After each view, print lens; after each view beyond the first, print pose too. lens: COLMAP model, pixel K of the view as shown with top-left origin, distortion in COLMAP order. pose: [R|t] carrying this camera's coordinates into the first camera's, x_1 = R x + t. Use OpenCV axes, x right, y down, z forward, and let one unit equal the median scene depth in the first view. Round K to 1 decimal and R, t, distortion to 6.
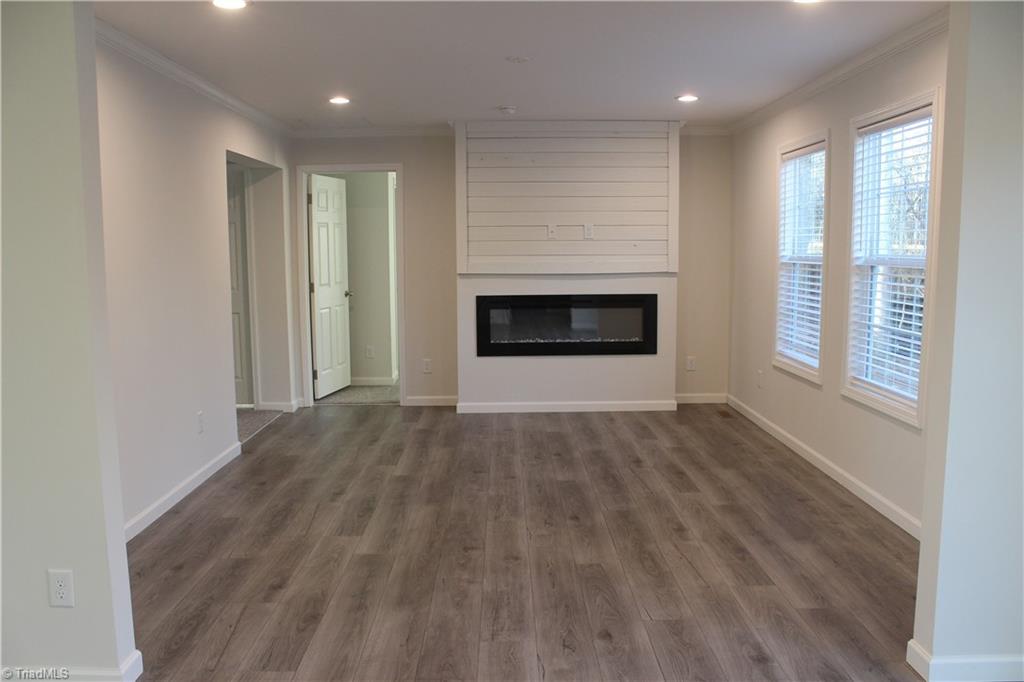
lens RADIAL K [[859.6, 0, 507.6], [0, 859.6, 345.4], [0, 0, 1]] dist [-0.169543, 0.161002]
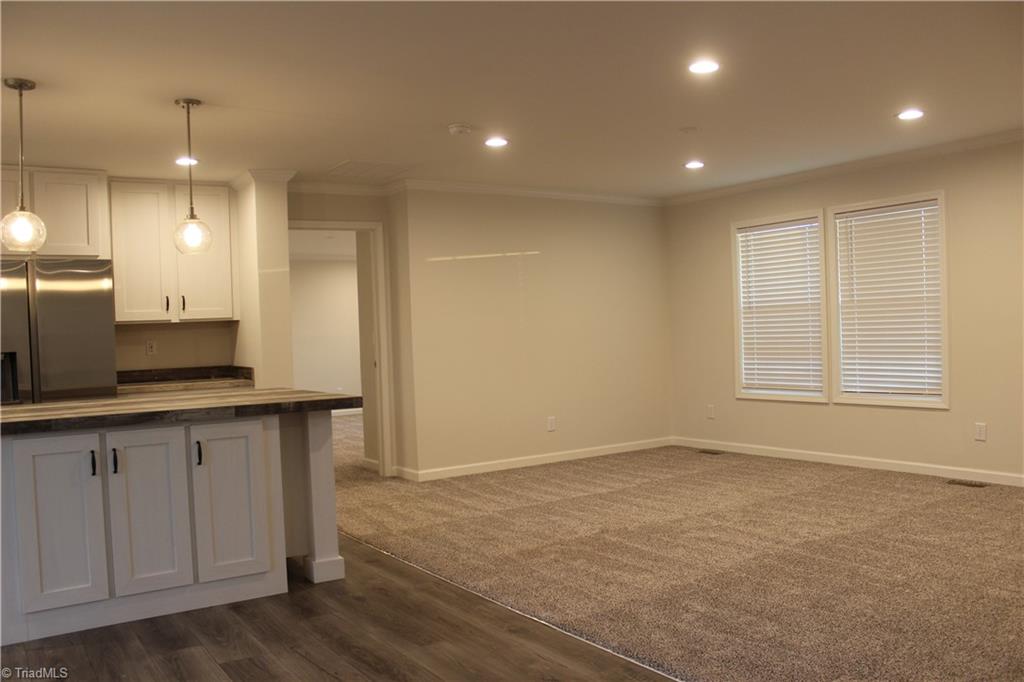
lens RADIAL K [[859.6, 0, 507.6], [0, 859.6, 345.4], [0, 0, 1]] dist [-0.169543, 0.161002]
pose [[-0.832540, 0.040067, -0.552515, 0.532133], [-0.026532, 0.993352, 0.112015, -0.156602], [0.553330, 0.107916, -0.825942, 1.840627]]
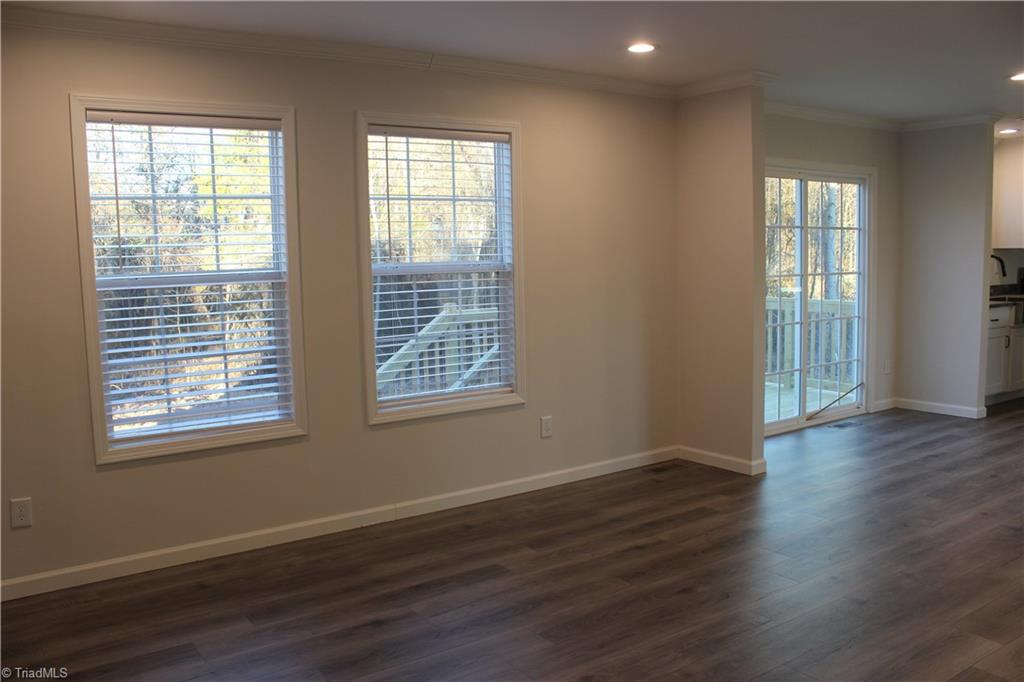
lens RADIAL K [[859.6, 0, 507.6], [0, 859.6, 345.4], [0, 0, 1]] dist [-0.169543, 0.161002]
pose [[-0.559527, -0.066553, 0.826136, -0.570971], [0.128653, 0.977715, 0.165898, -0.168112], [-0.818766, 0.199109, -0.538495, 1.504403]]
